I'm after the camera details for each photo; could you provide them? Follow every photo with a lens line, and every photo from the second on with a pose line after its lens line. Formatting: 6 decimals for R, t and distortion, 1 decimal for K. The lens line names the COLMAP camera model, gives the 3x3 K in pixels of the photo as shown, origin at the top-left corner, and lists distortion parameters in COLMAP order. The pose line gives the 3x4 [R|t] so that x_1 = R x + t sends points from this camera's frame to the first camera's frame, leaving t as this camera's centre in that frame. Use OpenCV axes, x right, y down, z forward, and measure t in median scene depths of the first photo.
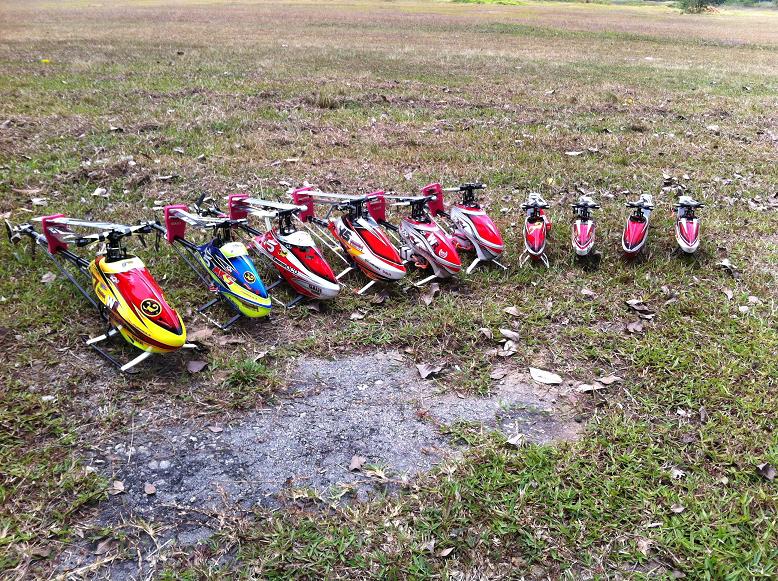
lens RADIAL K [[738.3, 0, 389.0], [0, 738.3, 290.5], [0, 0, 1]] dist [0.090401, -0.378727]
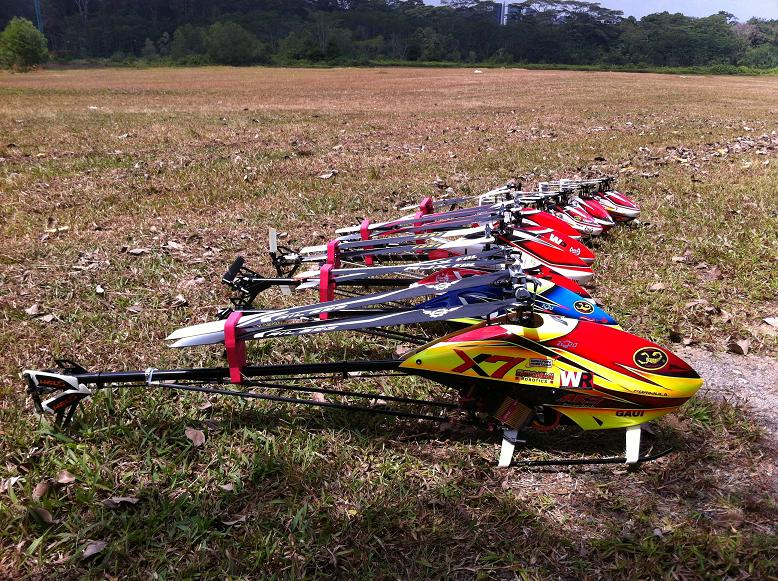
lens RADIAL K [[738.3, 0, 389.0], [0, 738.3, 290.5], [0, 0, 1]] dist [0.090401, -0.378727]
pose [[0.689891, -0.233159, 0.685337, -0.784686], [0.282407, 0.958385, 0.041770, -0.114200], [-0.666556, 0.164728, 0.727027, 0.513707]]
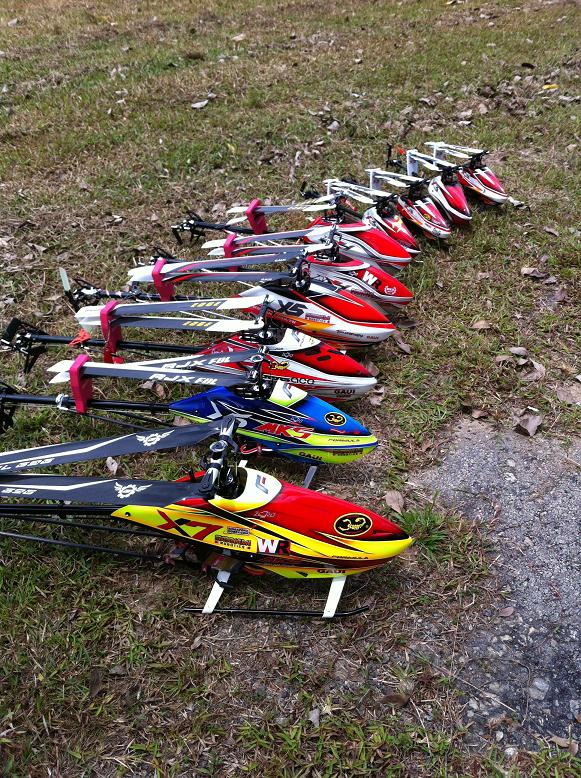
lens RADIAL K [[738.3, 0, 294.3], [0, 738.3, 405.4], [0, 0, 1]] dist [0.090401, -0.378727]
pose [[0.738622, -0.428051, 0.520779, -0.553542], [0.274920, 0.896640, 0.347067, -0.277475], [-0.615514, -0.113179, 0.779957, 0.396456]]
